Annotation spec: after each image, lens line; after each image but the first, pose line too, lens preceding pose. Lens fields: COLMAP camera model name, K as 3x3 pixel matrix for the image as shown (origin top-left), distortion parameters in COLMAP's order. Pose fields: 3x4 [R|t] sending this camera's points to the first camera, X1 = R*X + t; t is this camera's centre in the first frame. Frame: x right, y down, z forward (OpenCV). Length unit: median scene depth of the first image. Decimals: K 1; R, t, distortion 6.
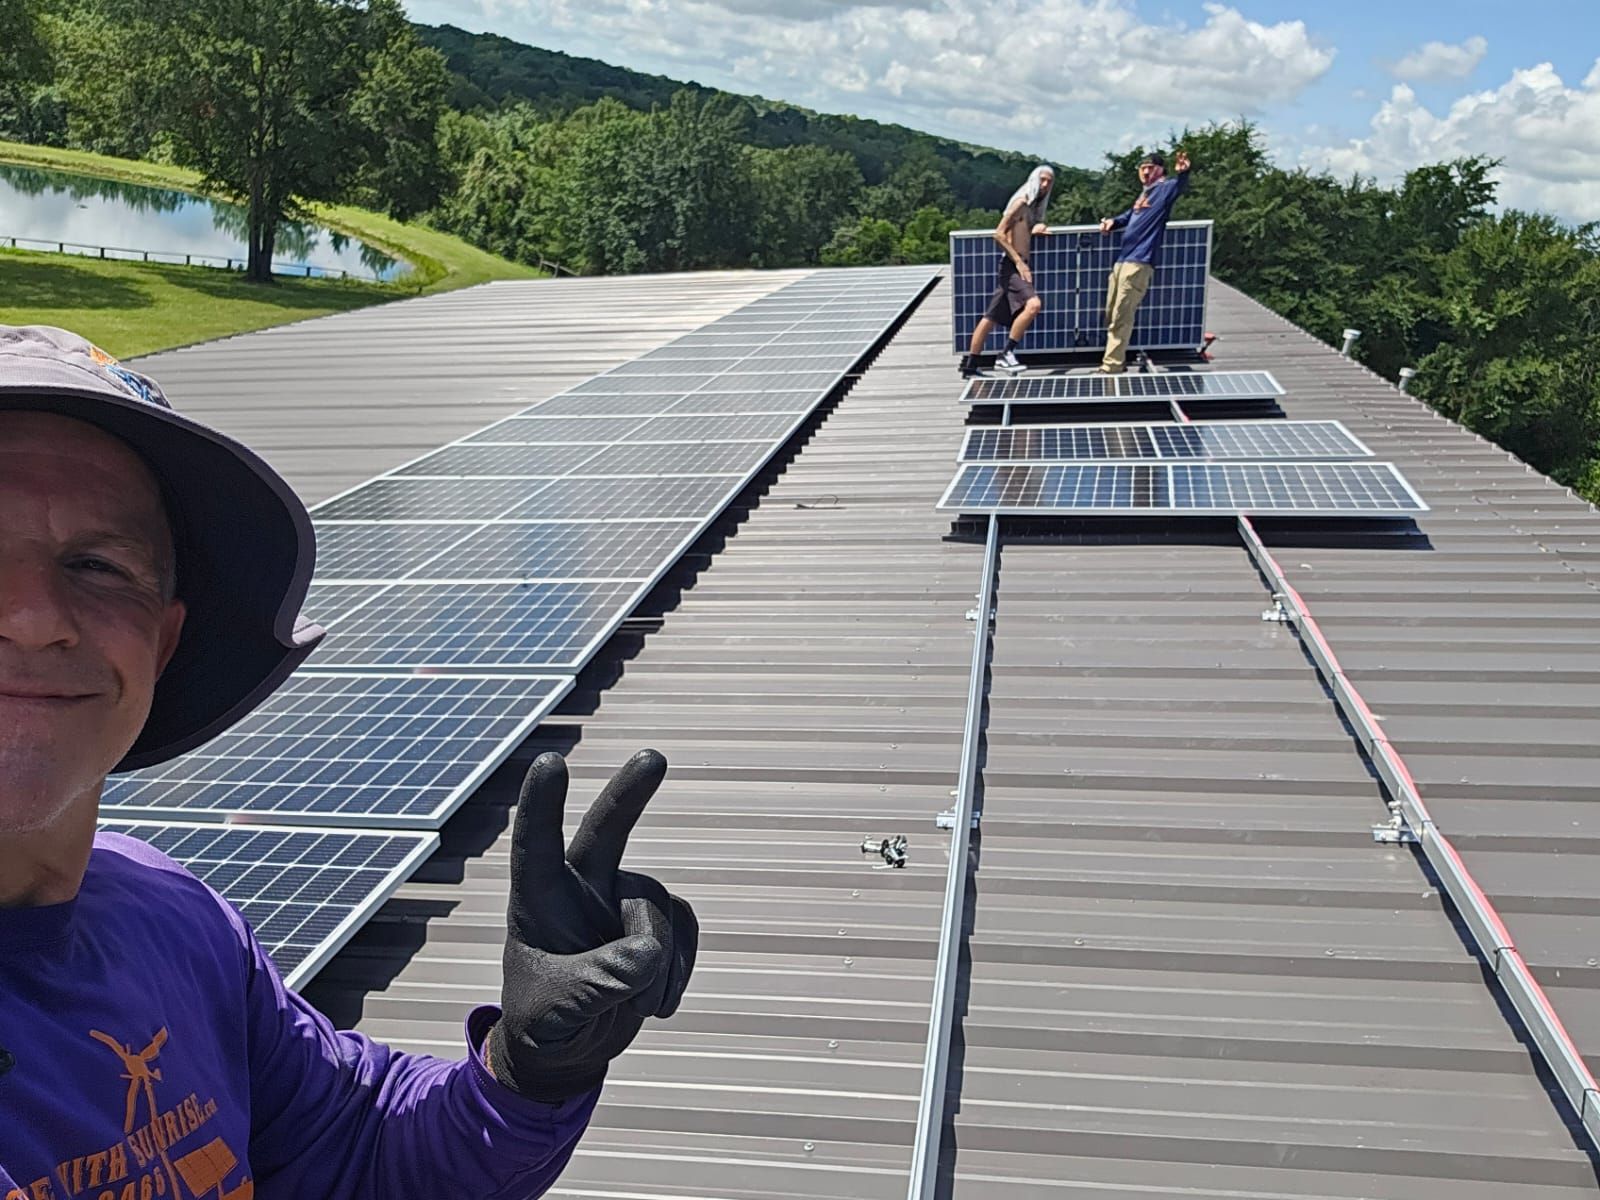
lens RADIAL K [[1886.7, 0, 800.0], [0, 1886.7, 600.0], [0, 0, 1]] dist [0.100165, -0.322702]
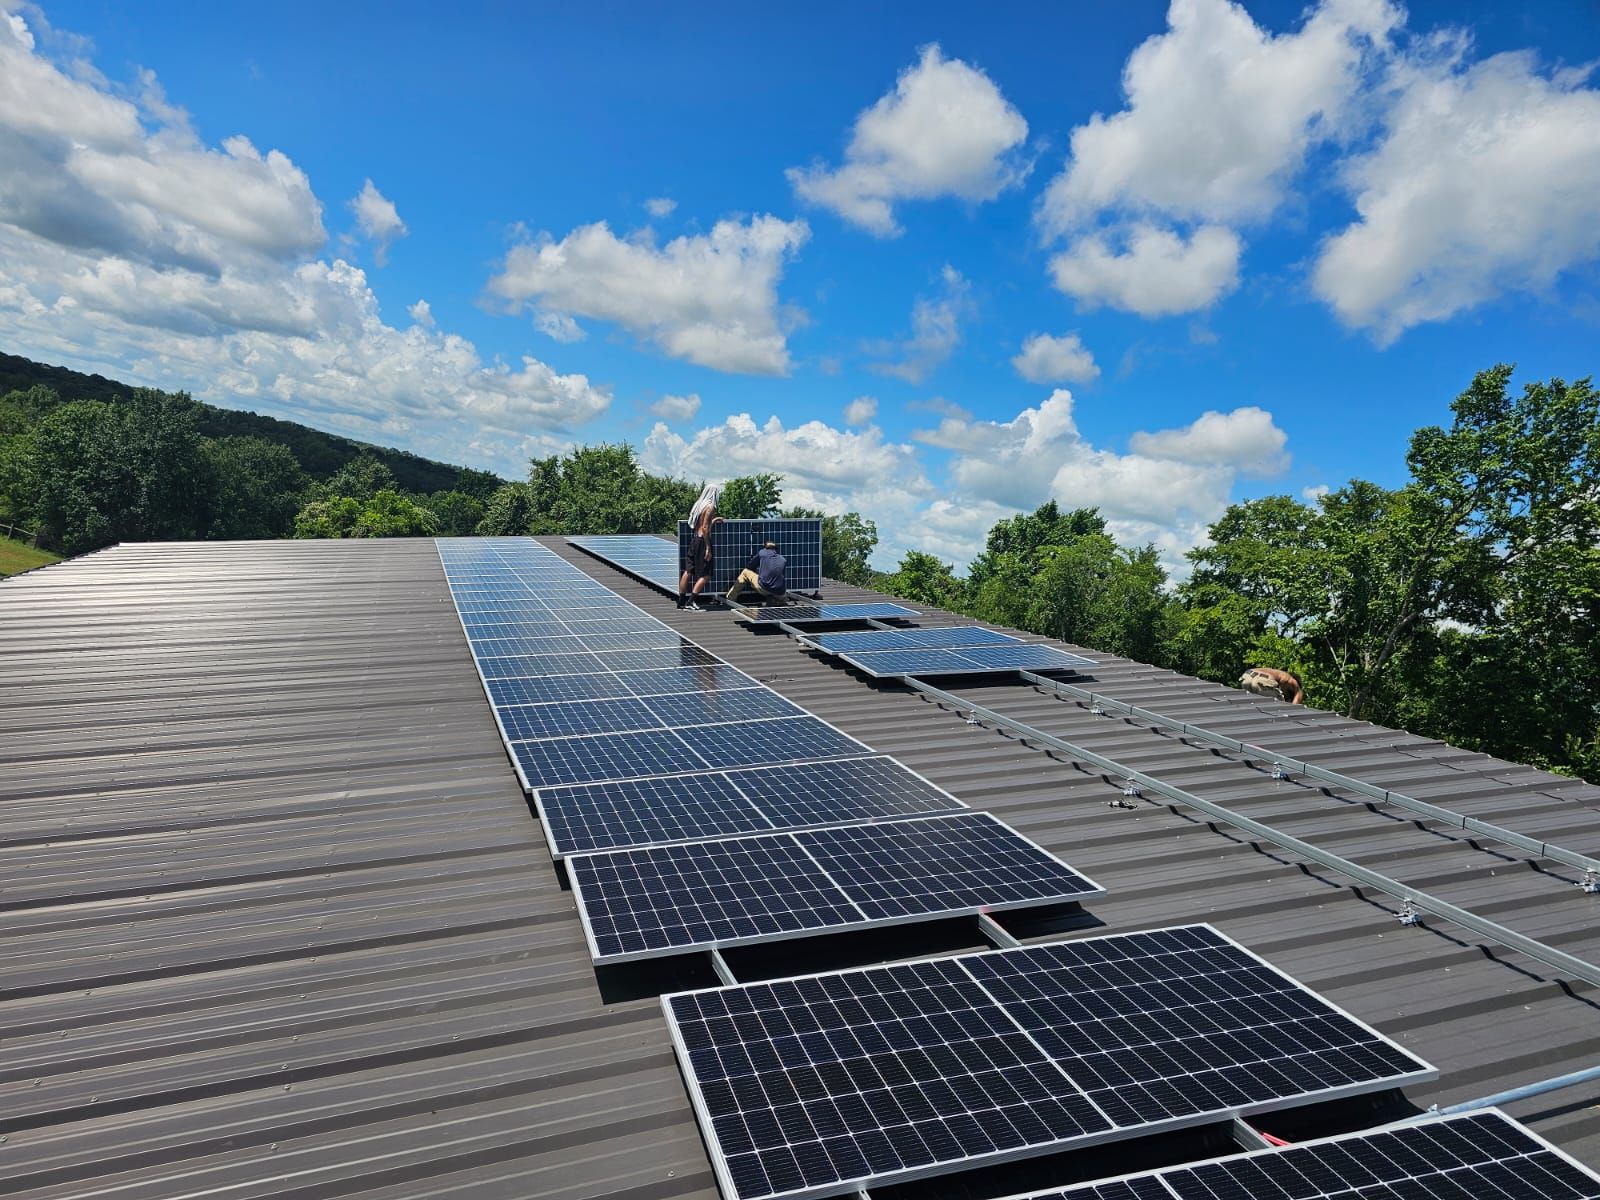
lens RADIAL K [[1886.7, 0, 800.0], [0, 1886.7, 600.0], [0, 0, 1]] dist [0.100165, -0.322702]
pose [[0.724884, -0.014418, 0.688720, -0.603169], [0.102792, 0.990852, -0.087446, 0.017041], [-0.681159, 0.134183, 0.719734, -0.149165]]
